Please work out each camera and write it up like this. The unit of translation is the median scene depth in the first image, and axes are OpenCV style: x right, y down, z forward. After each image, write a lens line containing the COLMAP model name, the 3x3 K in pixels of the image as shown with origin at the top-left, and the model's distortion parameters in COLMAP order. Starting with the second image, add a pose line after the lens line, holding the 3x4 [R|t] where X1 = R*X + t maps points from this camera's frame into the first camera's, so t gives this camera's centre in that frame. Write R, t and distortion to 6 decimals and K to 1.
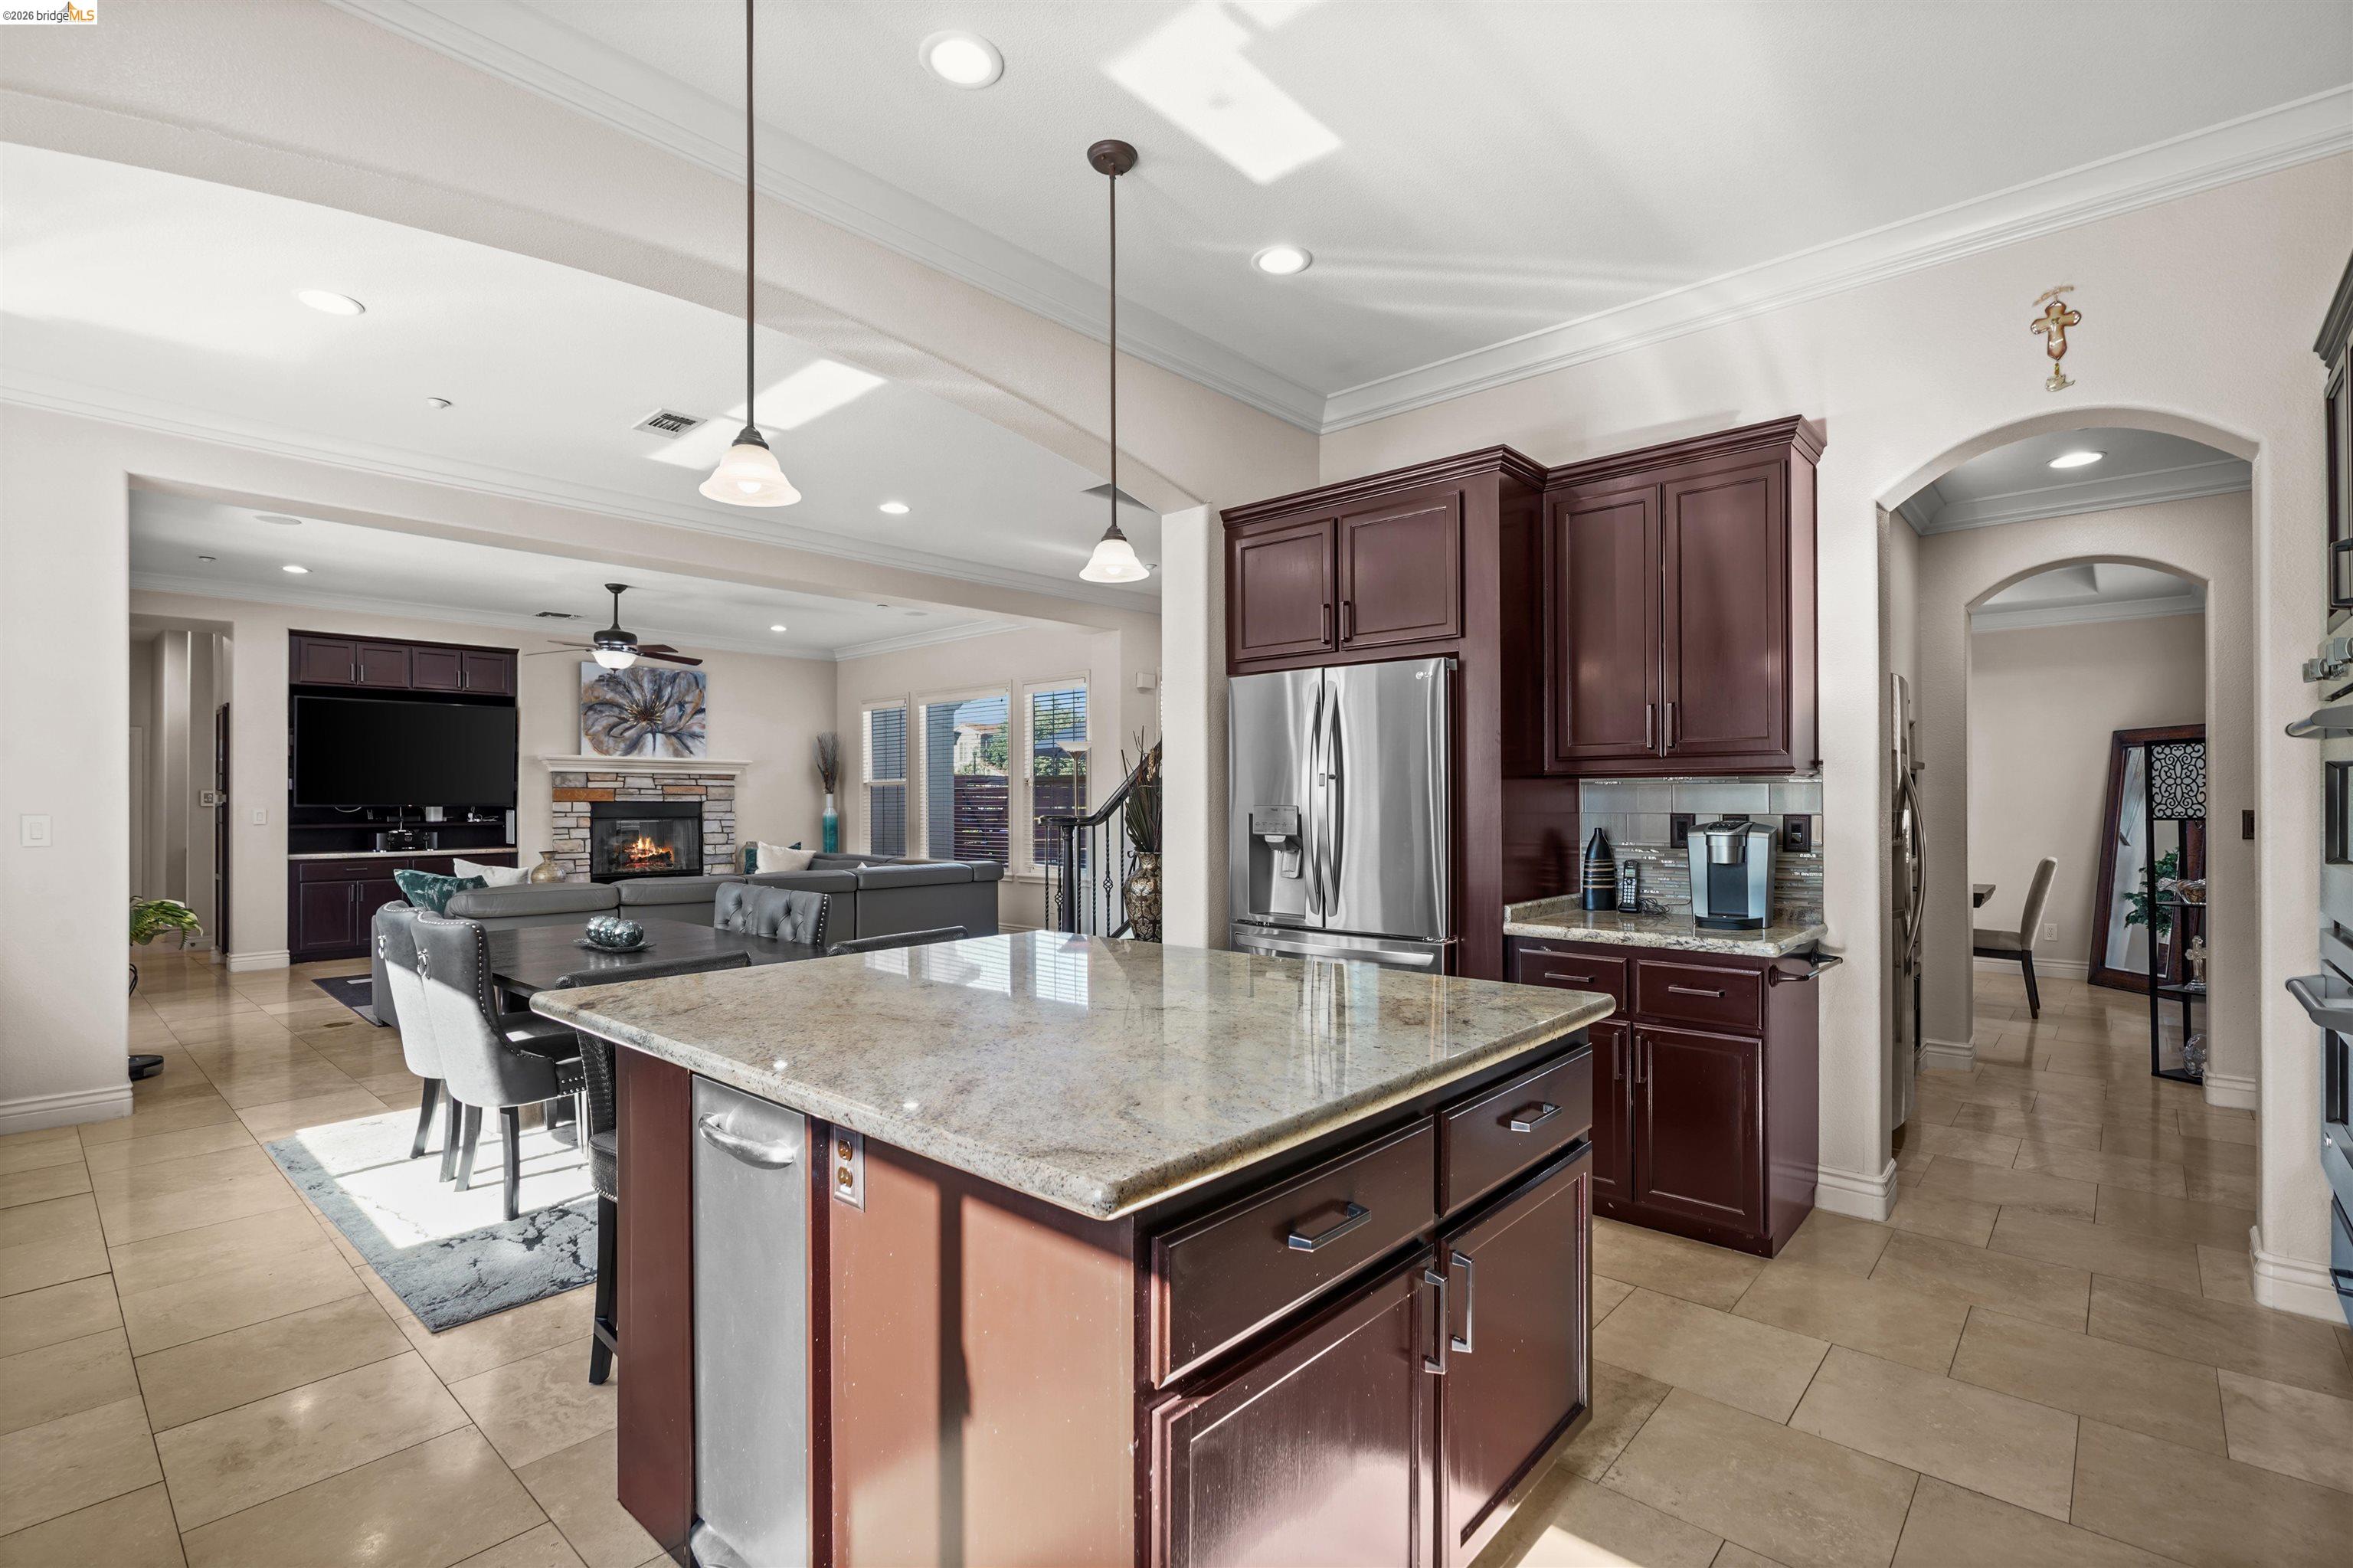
lens RADIAL K [[1079.3, 0, 1182.6], [0, 1079.3, 794.6], [0, 0, 1]] dist [-0.004110, -0.000324]
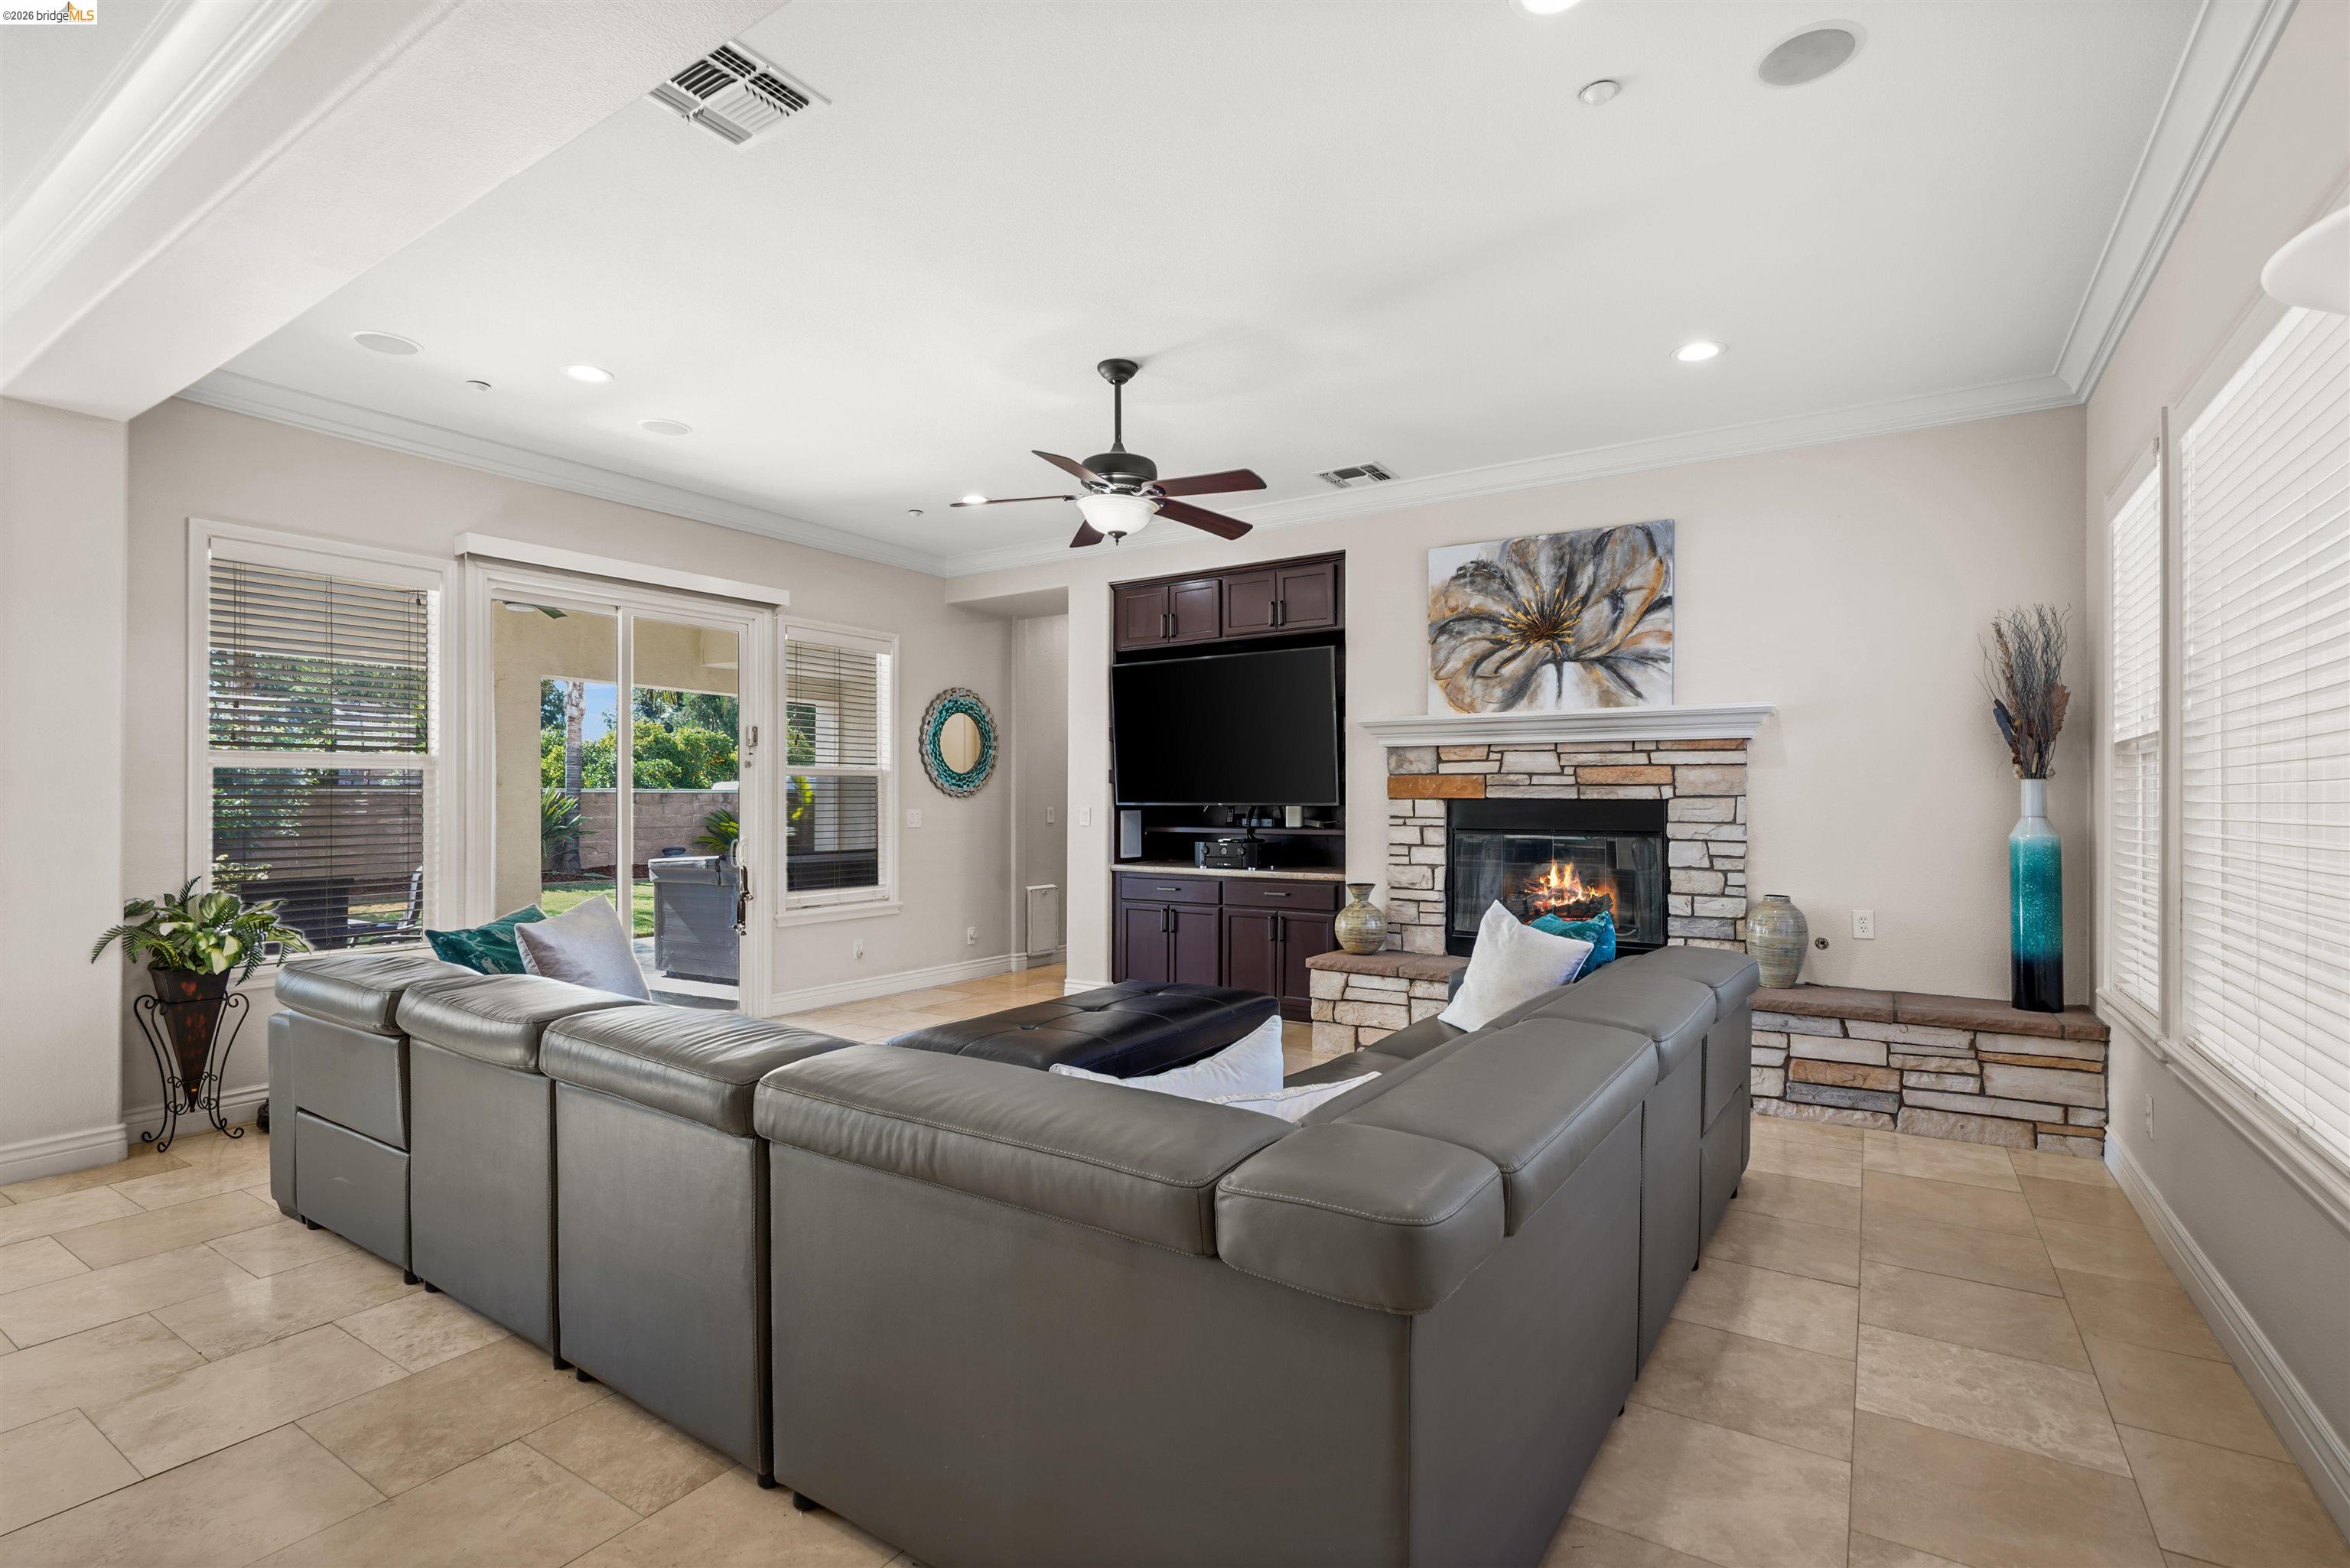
lens RADIAL K [[1077.8, 0, 1177.1], [0, 1077.8, 791.9], [0, 0, 1]] dist [-0.004110, -0.000324]
pose [[0.147632, 0.000856, -0.989042, -0.021219], [0.008522, 0.999961, 0.002137, 0.000580], [0.989006, -0.008744, 0.147619, 0.753620]]
